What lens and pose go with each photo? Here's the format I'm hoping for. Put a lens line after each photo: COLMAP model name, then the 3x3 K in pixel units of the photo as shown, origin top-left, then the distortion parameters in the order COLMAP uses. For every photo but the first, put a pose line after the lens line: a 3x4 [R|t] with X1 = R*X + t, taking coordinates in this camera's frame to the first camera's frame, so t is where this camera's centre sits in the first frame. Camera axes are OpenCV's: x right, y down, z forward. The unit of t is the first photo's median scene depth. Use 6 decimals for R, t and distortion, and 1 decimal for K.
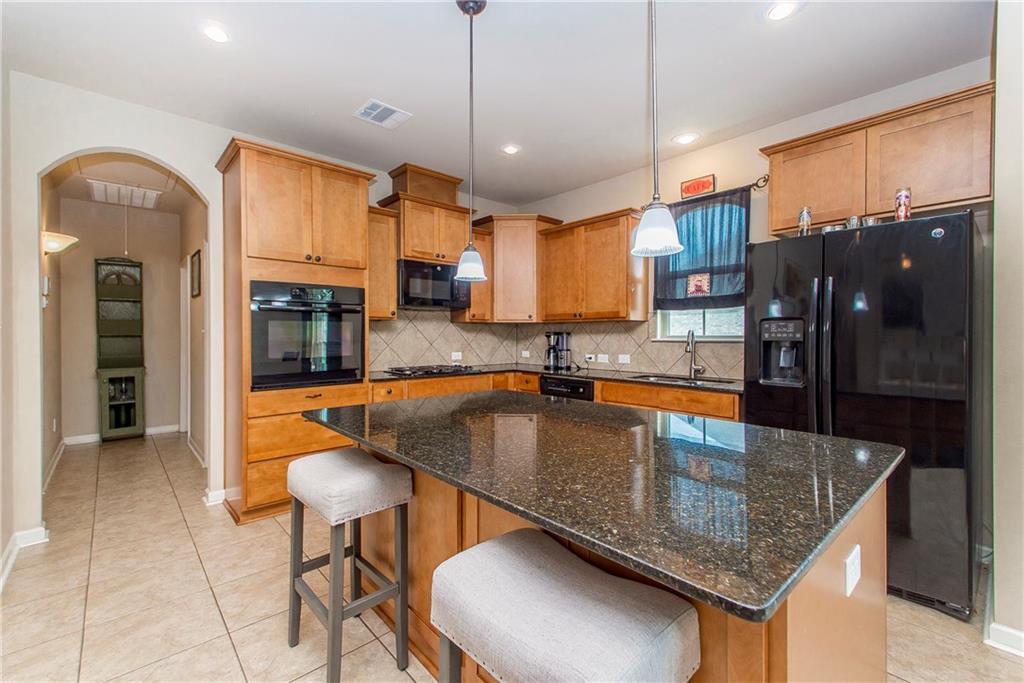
lens RADIAL K [[429.1, 0, 508.4], [0, 429.1, 338.6], [0, 0, 1]] dist [0.006110, -0.001464]
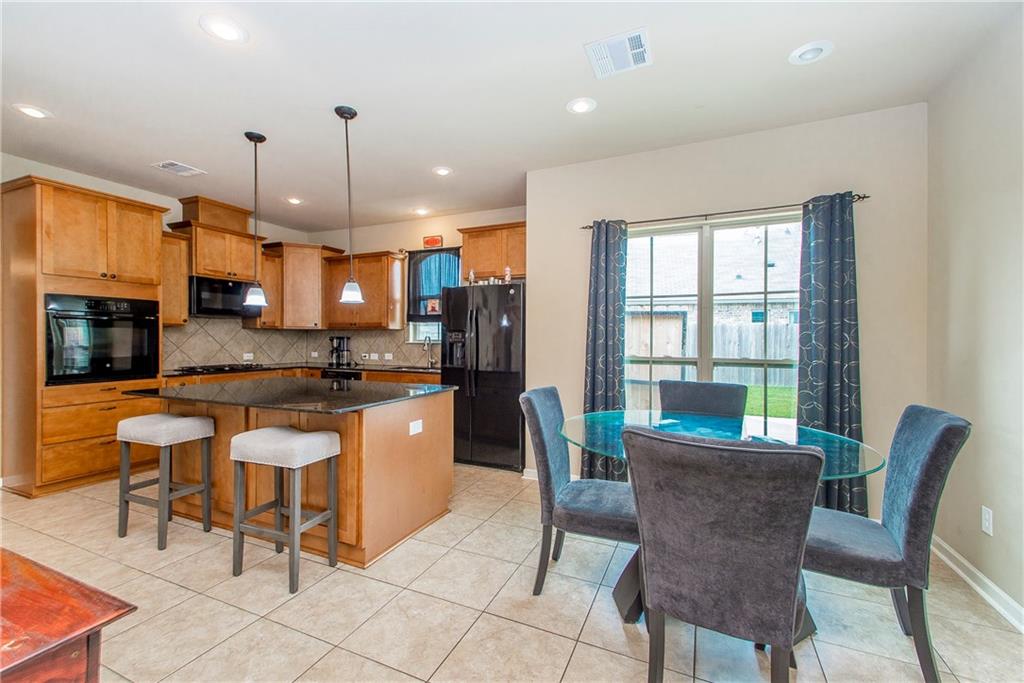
lens RADIAL K [[429.1, 0, 515.1], [0, 429.1, 342.3], [0, 0, 1]] dist [0.006110, -0.001464]
pose [[0.908979, -0.000892, 0.416841, 0.068141], [0.000694, 1.000000, 0.000626, 0.001014], [-0.416842, -0.000280, 0.908979, -0.479980]]
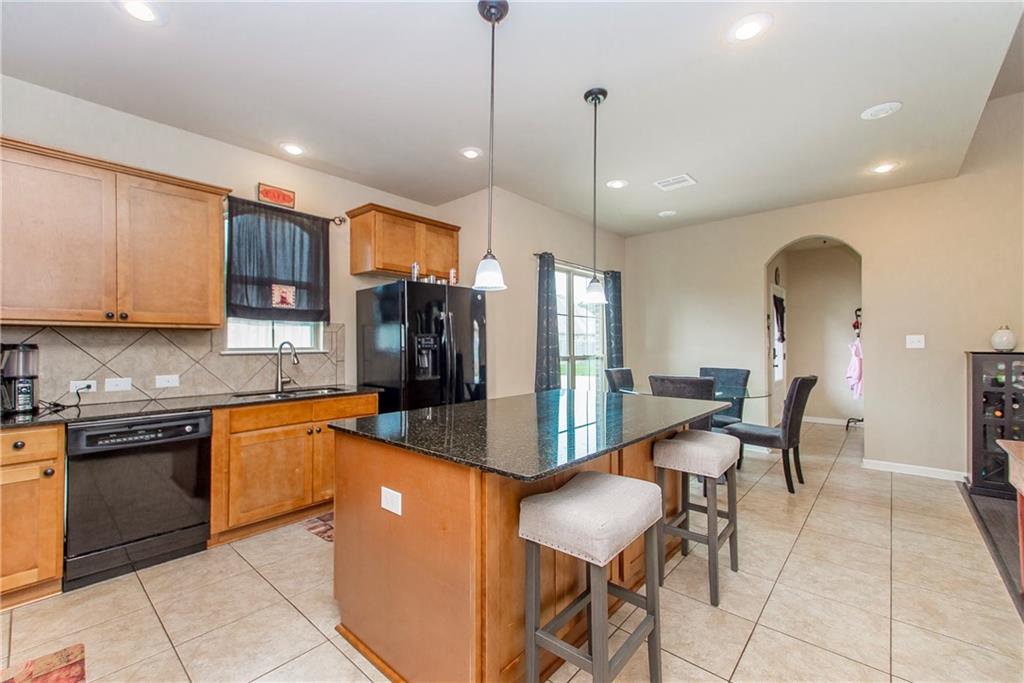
lens RADIAL K [[429.1, 0, 516.9], [0, 429.1, 341.7], [0, 0, 1]] dist [0.006110, -0.001464]
pose [[-0.136464, 0.011119, 0.990583, -0.575610], [0.017502, 0.999808, -0.008811, -0.002283], [-0.990490, 0.016135, -0.136632, 0.570243]]
